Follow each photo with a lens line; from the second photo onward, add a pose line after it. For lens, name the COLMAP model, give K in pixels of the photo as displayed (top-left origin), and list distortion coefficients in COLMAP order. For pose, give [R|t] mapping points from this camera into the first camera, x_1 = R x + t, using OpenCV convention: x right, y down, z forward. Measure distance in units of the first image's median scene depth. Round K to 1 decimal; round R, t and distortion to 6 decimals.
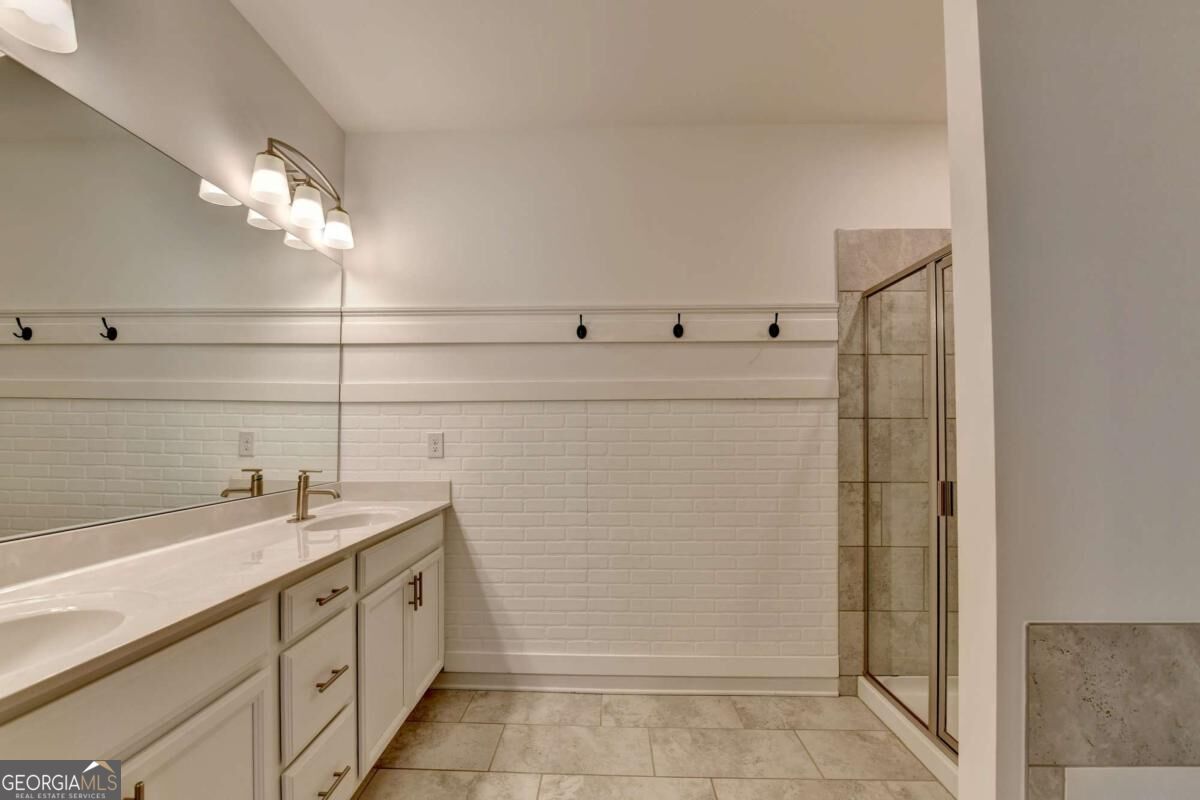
lens RADIAL K [[512.5, 0, 594.2], [0, 512.5, 408.5], [0, 0, 1]] dist [-0.021011, -0.000128]
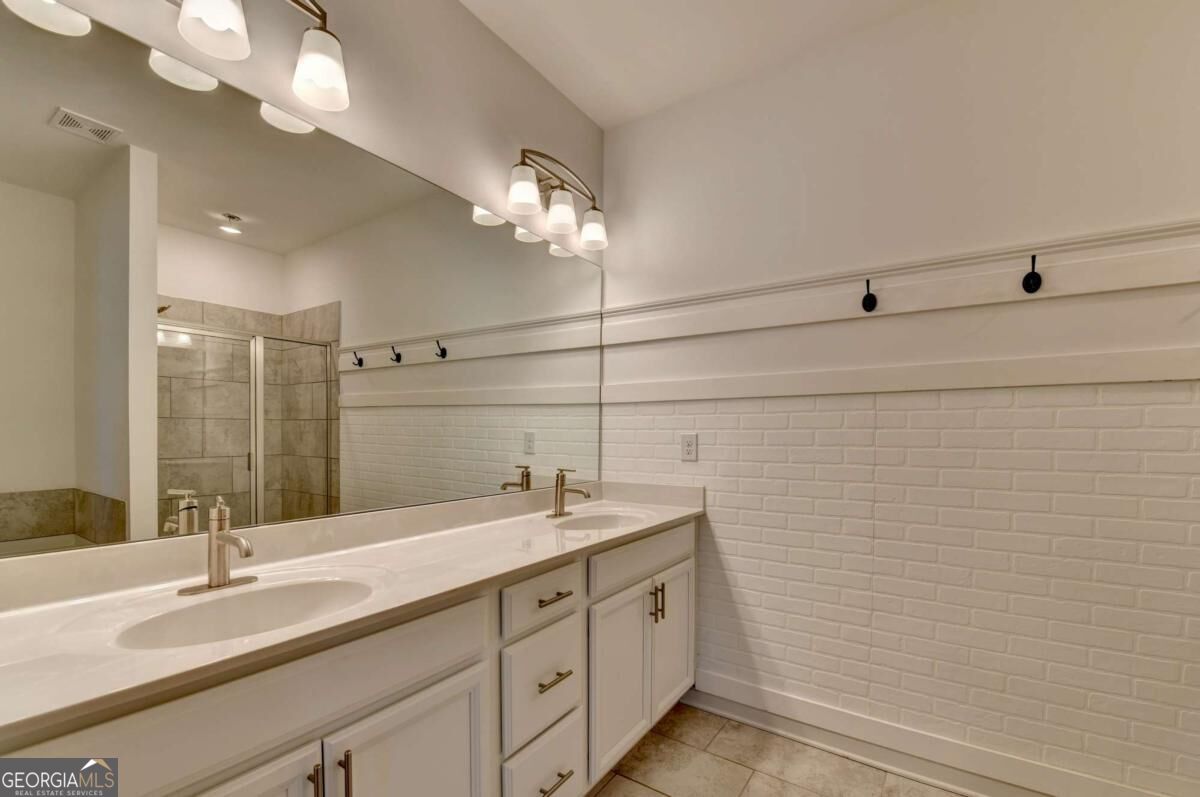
lens RADIAL K [[505.4, 0, 597.1], [0, 505.4, 443.6], [0, 0, 1]] dist [-0.017874, -0.000223]
pose [[0.838755, 0.017311, -0.544234, 0.052385], [0.018646, 0.997995, 0.060481, 0.007400], [0.544190, -0.060877, 0.836750, 0.162999]]
